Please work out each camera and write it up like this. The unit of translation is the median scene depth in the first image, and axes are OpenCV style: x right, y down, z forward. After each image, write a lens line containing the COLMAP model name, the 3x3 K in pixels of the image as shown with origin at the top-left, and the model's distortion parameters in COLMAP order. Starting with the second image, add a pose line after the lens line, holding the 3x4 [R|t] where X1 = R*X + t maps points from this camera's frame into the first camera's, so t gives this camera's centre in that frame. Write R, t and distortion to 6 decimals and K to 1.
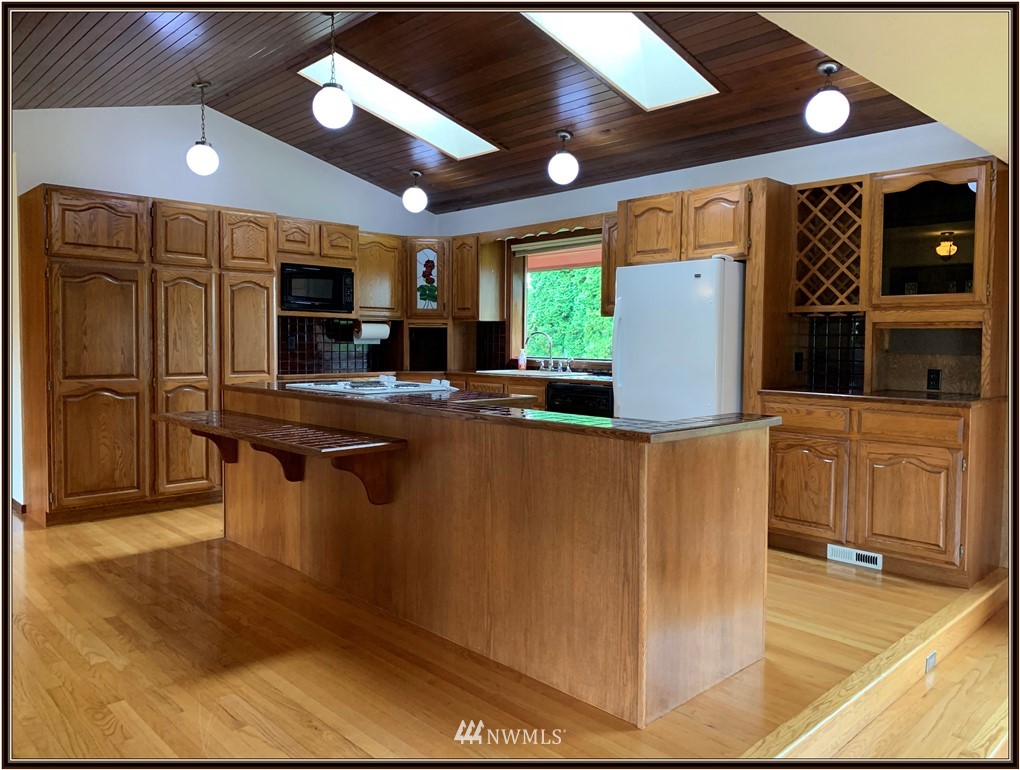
lens RADIAL K [[763.6, 0, 509.0], [0, 763.6, 370.5], [0, 0, 1]] dist [0.009401, 0.007607]
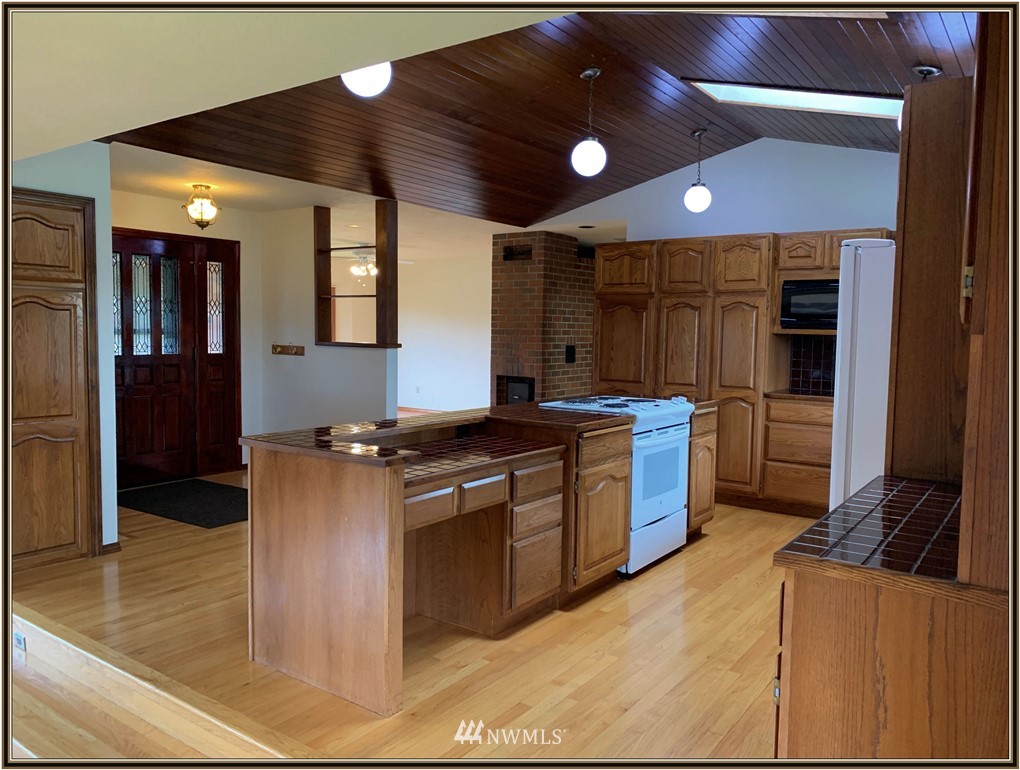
lens RADIAL K [[759.6, 0, 510.0], [0, 759.6, 385.0], [0, 0, 1]] dist [0.078355, 0.001957]
pose [[0.181027, 0.068709, -0.981075, 0.697047], [-0.057222, 0.996602, 0.059238, -0.050645], [0.981812, 0.045415, 0.184343, 0.533508]]
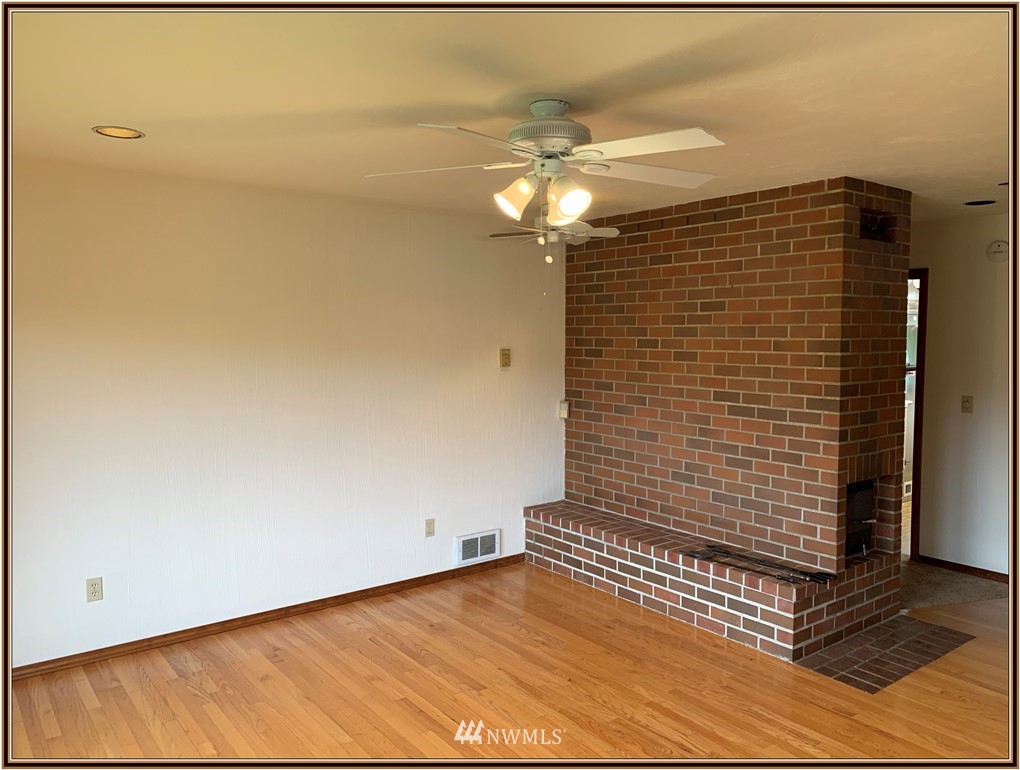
lens RADIAL K [[763.6, 0, 509.0], [0, 763.6, 370.5], [0, 0, 1]] dist [0.009401, 0.007607]
pose [[0.993471, -0.000757, -0.114085, -1.178329], [0.001831, 0.999955, 0.009310, -0.093780], [0.114073, -0.009458, 0.993427, 0.011364]]
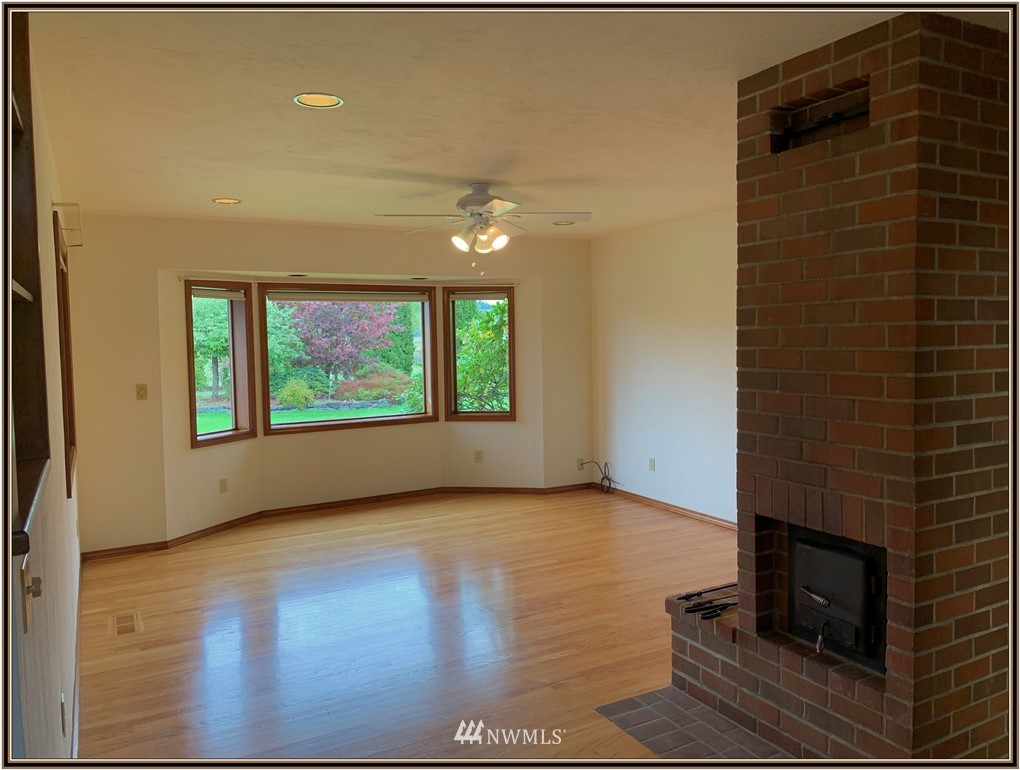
lens RADIAL K [[763.6, 0, 509.0], [0, 763.6, 370.5], [0, 0, 1]] dist [0.009401, 0.007607]
pose [[-0.260063, 0.044866, -0.964549, -0.374415], [-0.027370, 0.998176, 0.053809, -0.096550], [0.965204, 0.040394, -0.258361, 0.776530]]
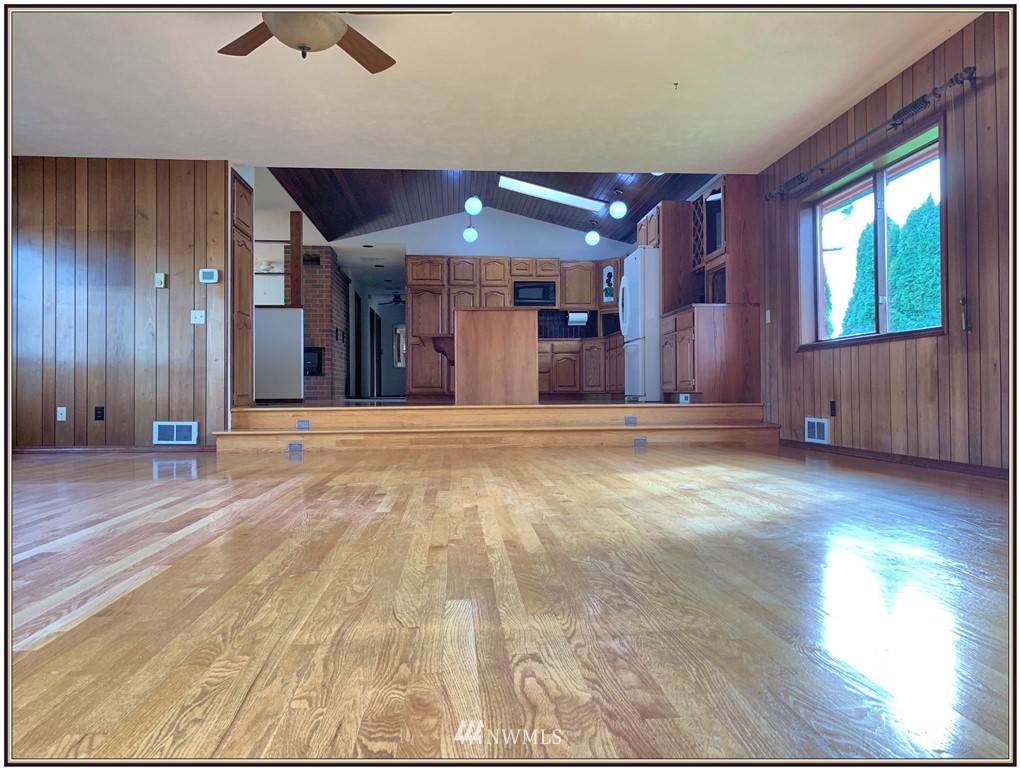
lens RADIAL K [[777.8, 0, 506.1], [0, 777.8, 368.0], [0, 0, 1]] dist [0.250605, 0.001074]
pose [[0.769352, -0.034013, -0.637919, 1.053472], [-0.014653, 0.997379, -0.070851, 0.245229], [0.638657, 0.063857, 0.766837, -0.576470]]
